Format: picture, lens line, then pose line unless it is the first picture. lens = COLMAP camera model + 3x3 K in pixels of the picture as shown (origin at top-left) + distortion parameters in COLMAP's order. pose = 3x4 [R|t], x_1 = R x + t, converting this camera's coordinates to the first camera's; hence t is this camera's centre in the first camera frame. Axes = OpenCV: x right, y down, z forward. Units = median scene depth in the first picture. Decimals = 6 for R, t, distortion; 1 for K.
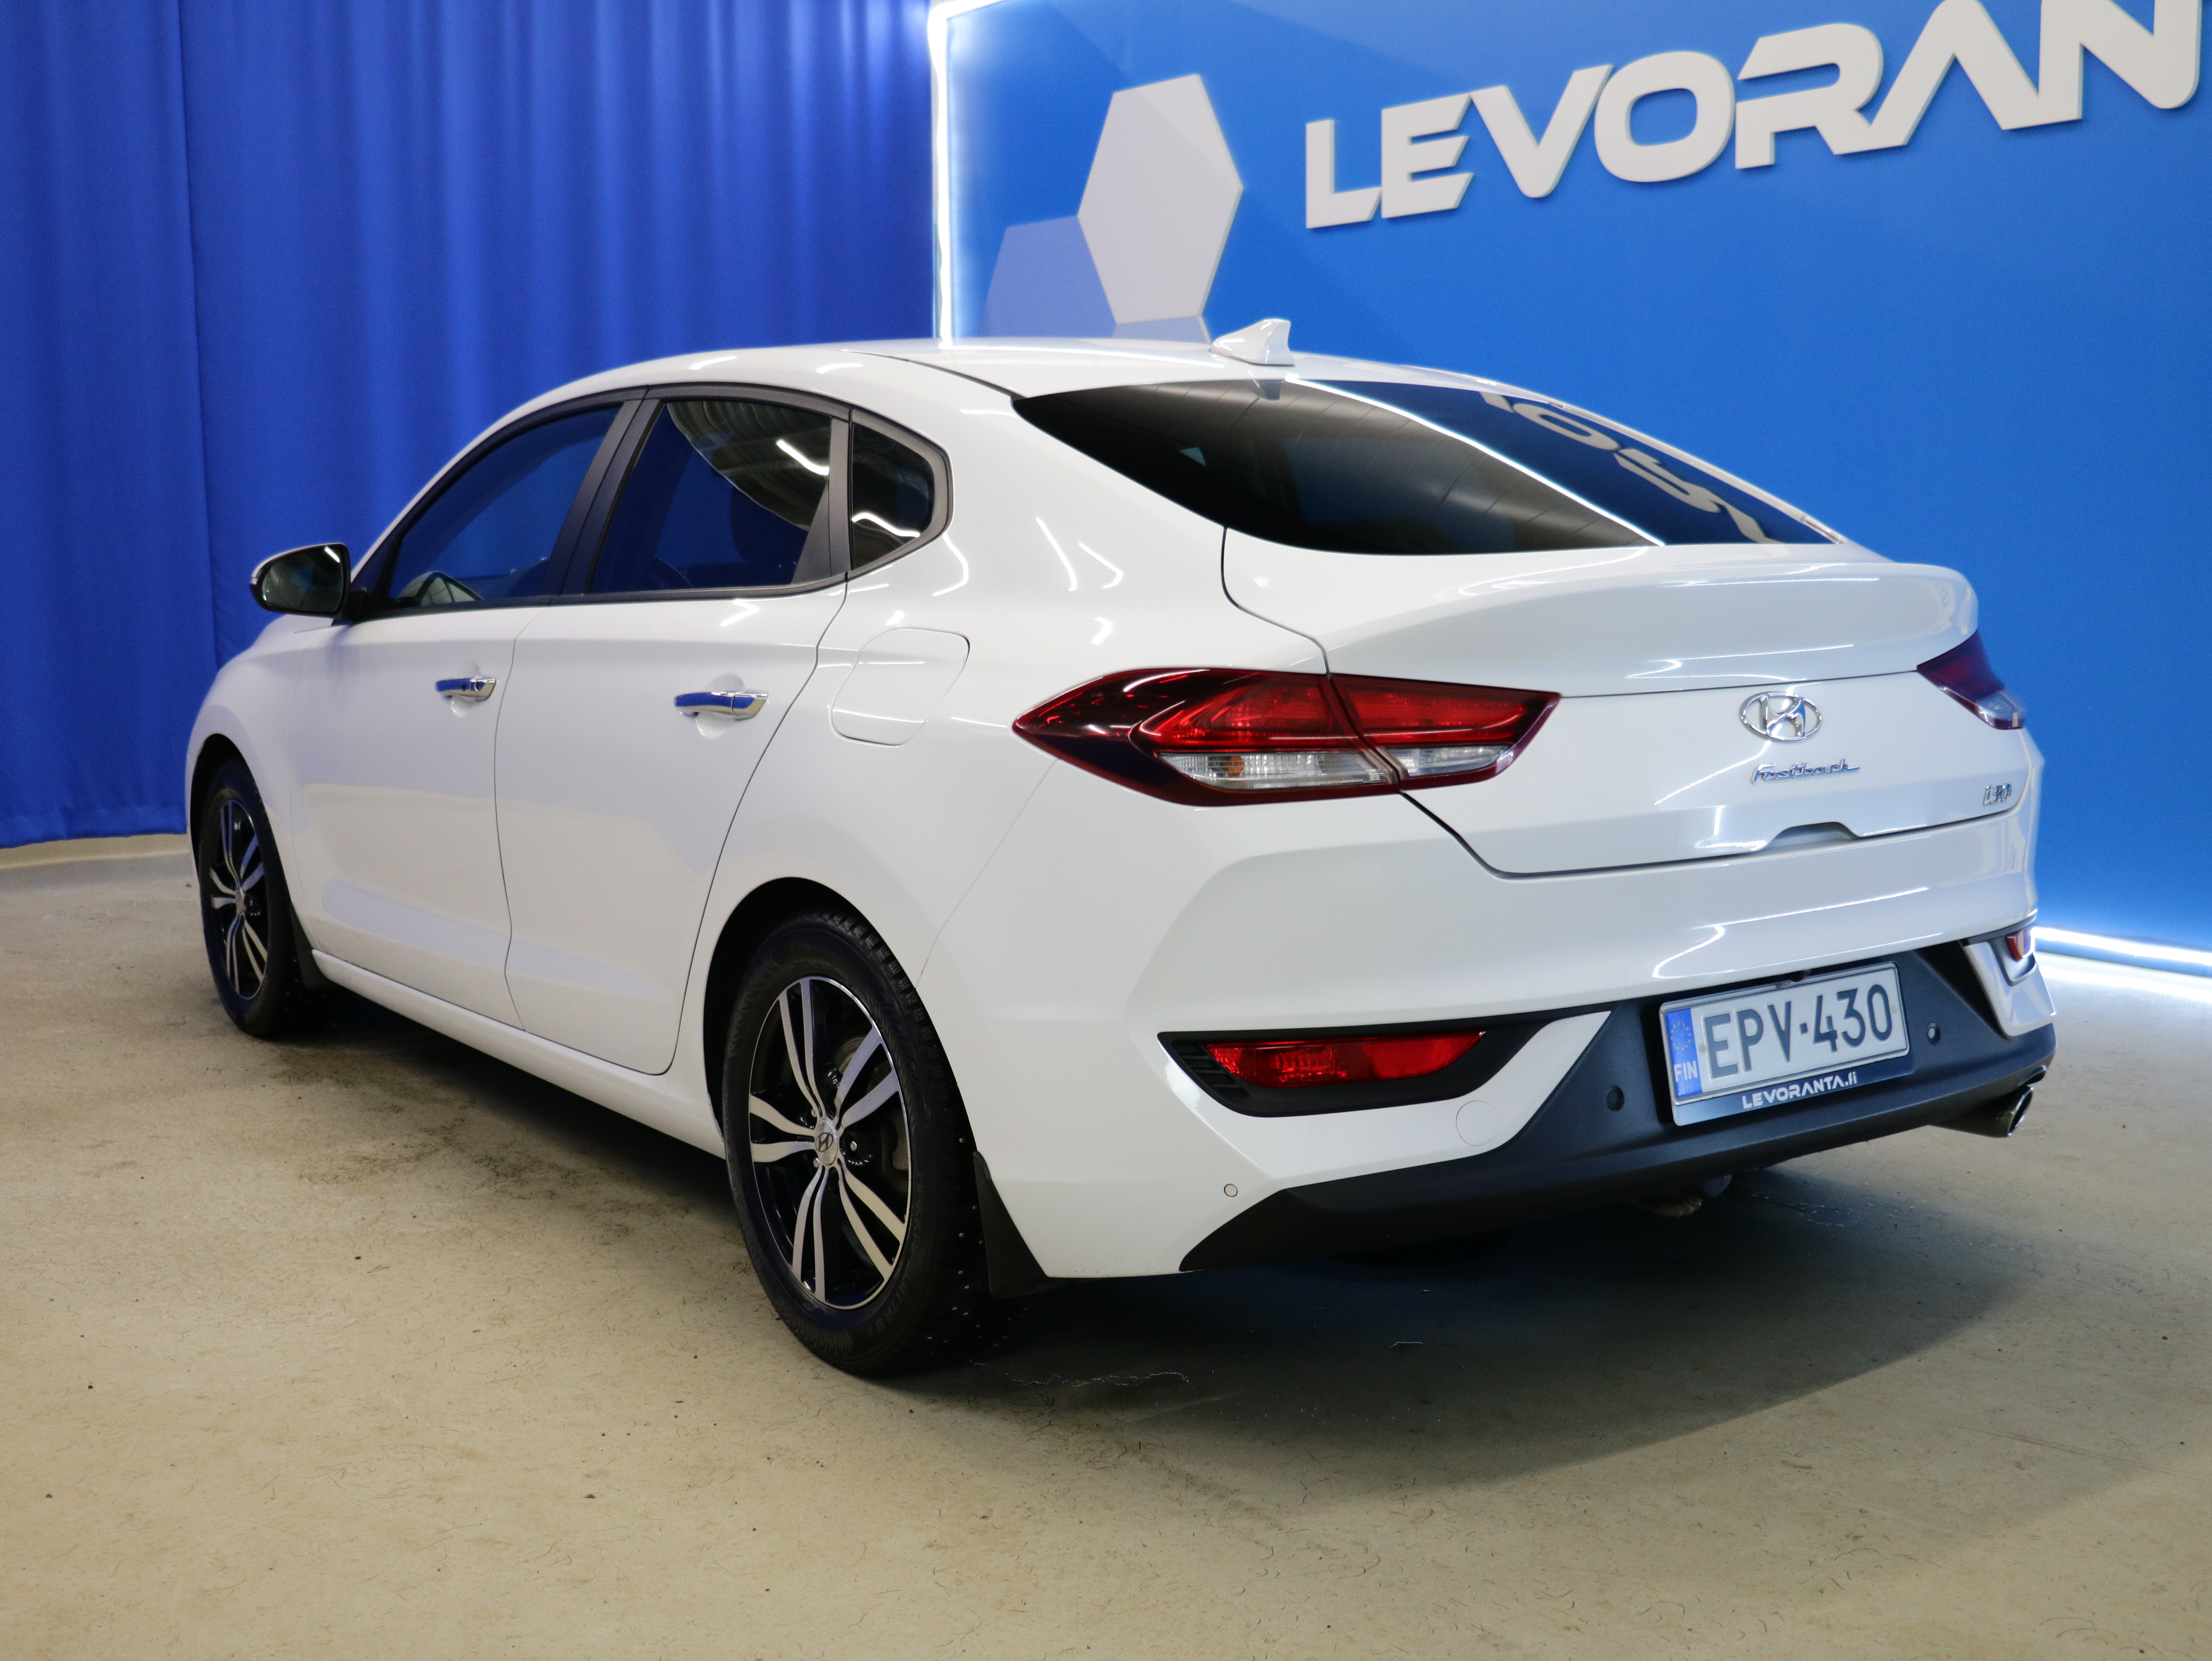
lens RADIAL K [[2464.8, 0, 1106.0], [0, 2464.8, 830.5], [0, 0, 1]] dist [-0.023075, 0.011052]
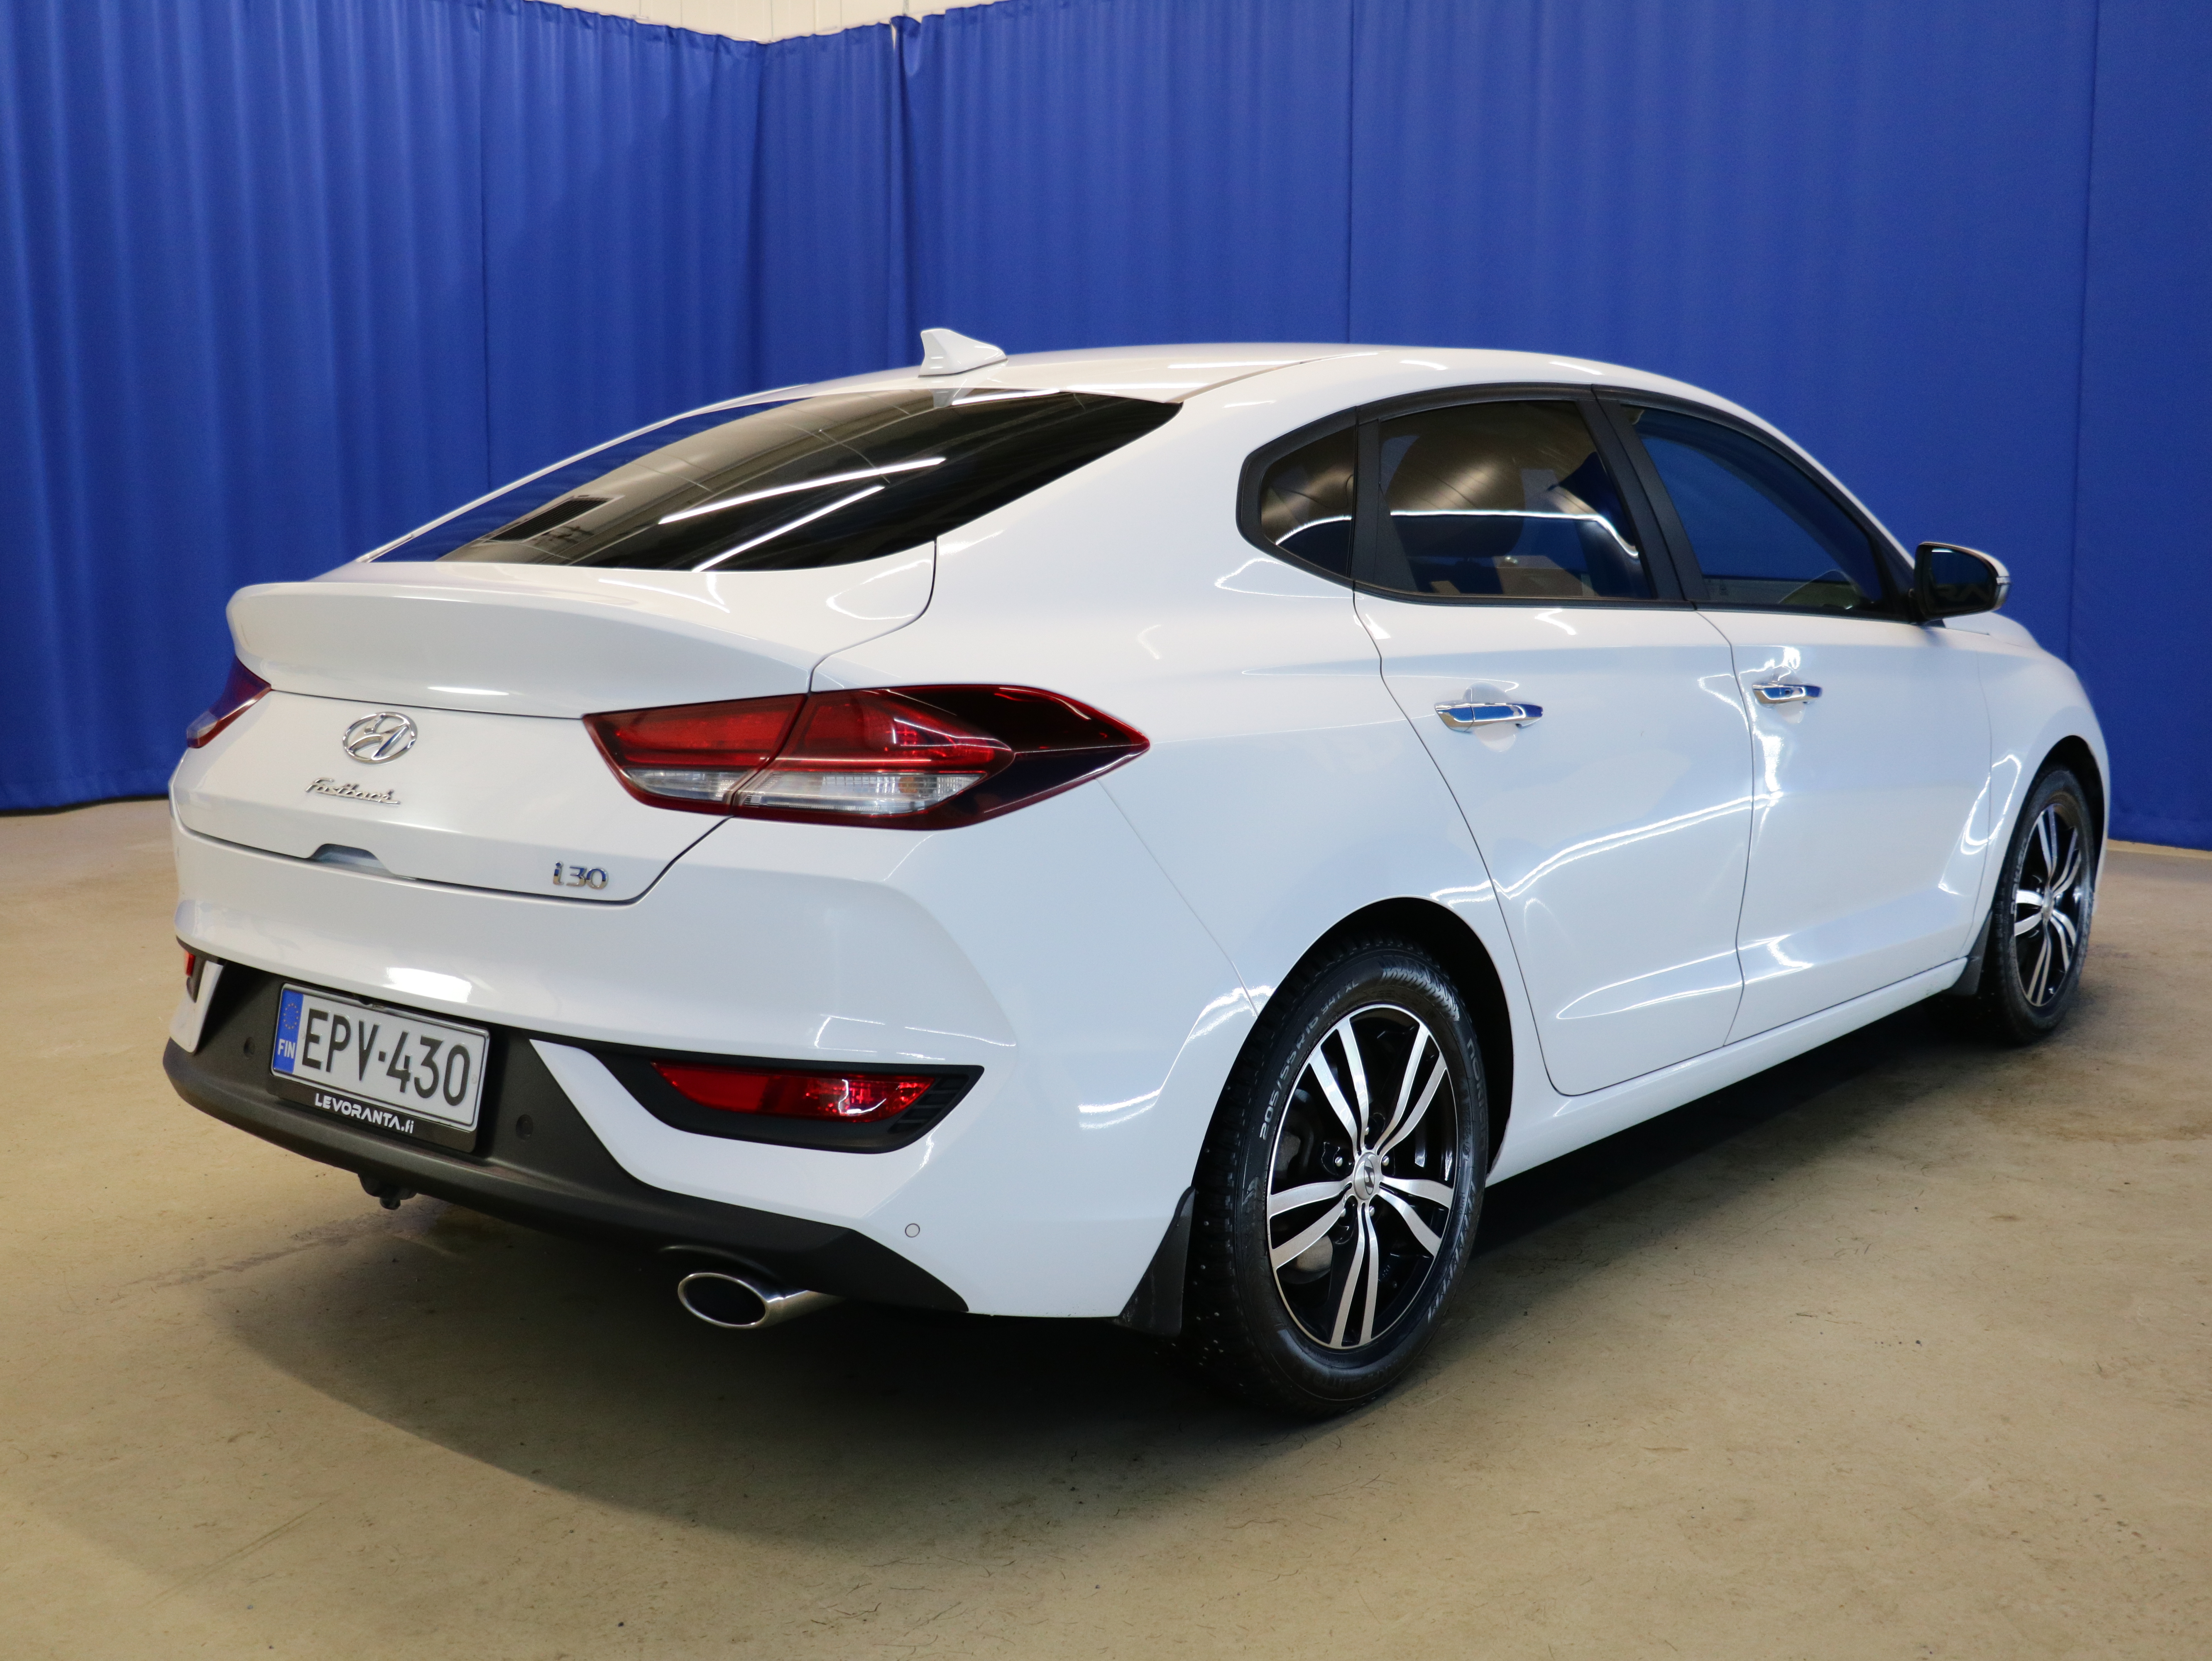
lens RADIAL K [[2250.5, 0, 1106.0], [0, 2250.5, 830.5], [0, 0, 1]] dist [-0.031056, 0.021069]
pose [[0.275471, 0.144014, -0.950461, 1.184772], [-0.134029, 0.984812, 0.110373, -0.144588], [0.951920, 0.096985, 0.290589, 0.988259]]
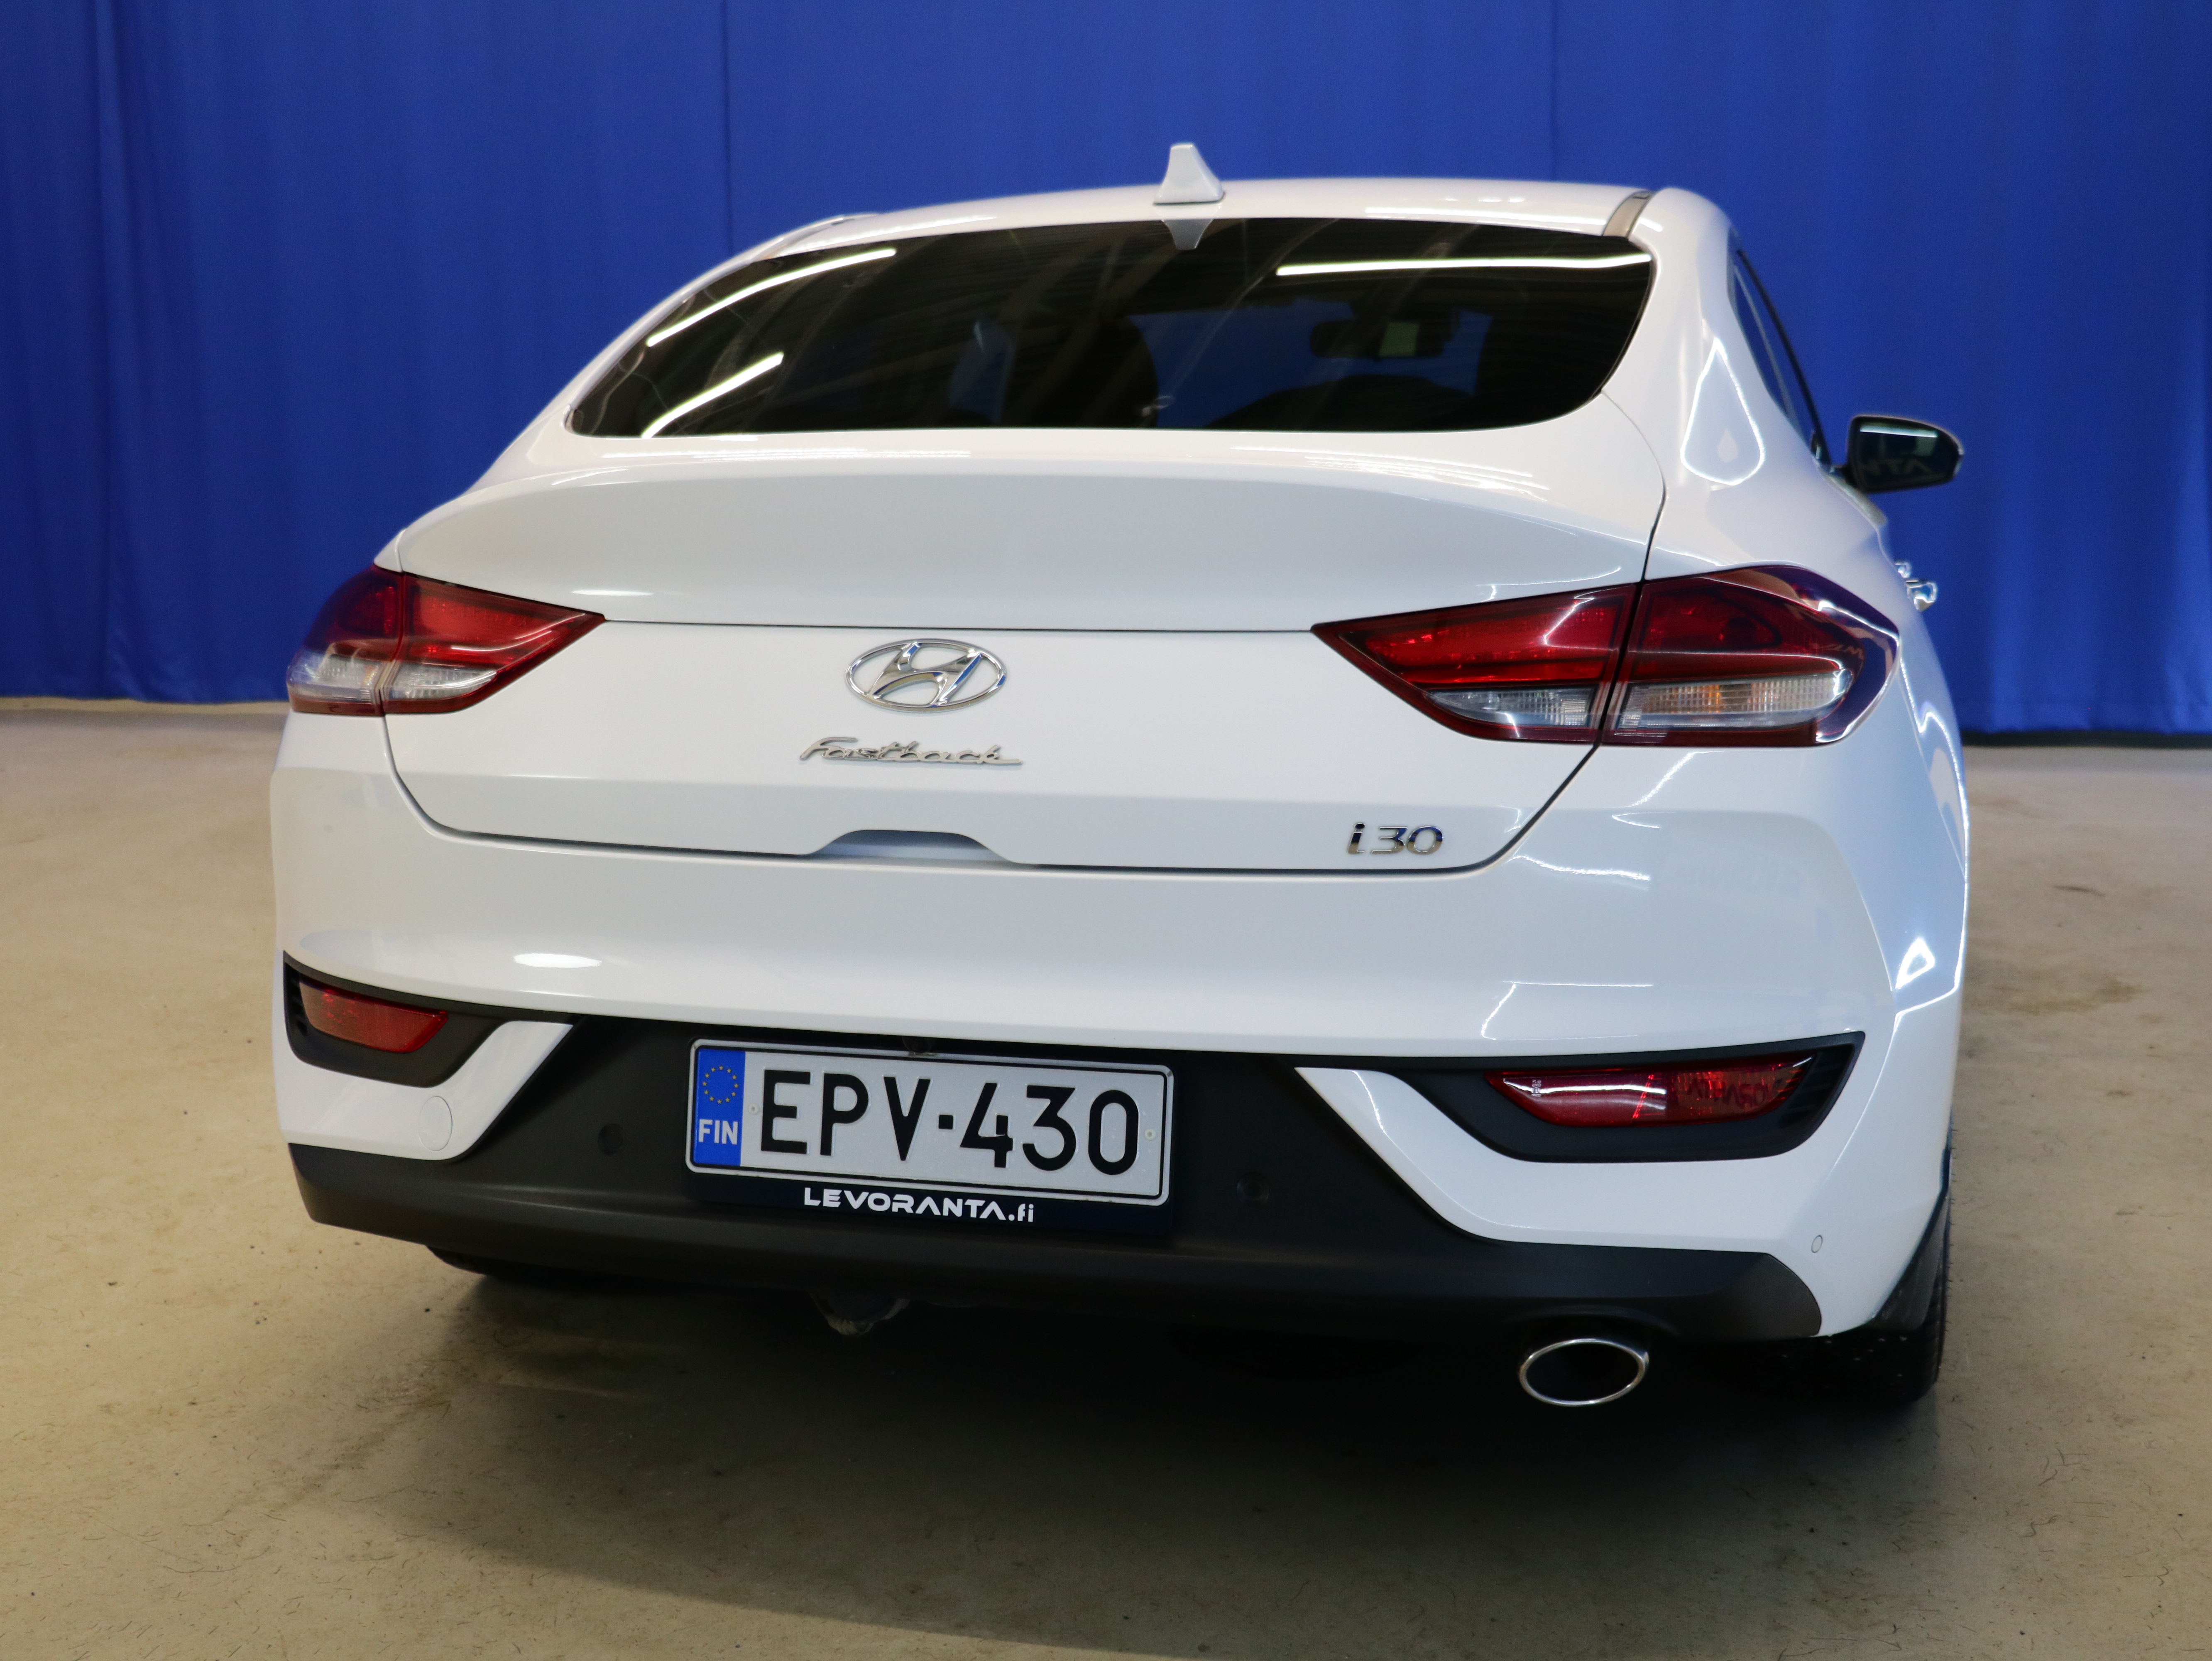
lens RADIAL K [[2464.8, 0, 1106.0], [0, 2464.8, 830.5], [0, 0, 1]] dist [-0.023075, 0.011052]
pose [[0.647873, 0.130364, -0.750511, 0.816064], [-0.102054, 0.991219, 0.084078, -0.064869], [0.754881, 0.022121, 0.655488, 0.561064]]
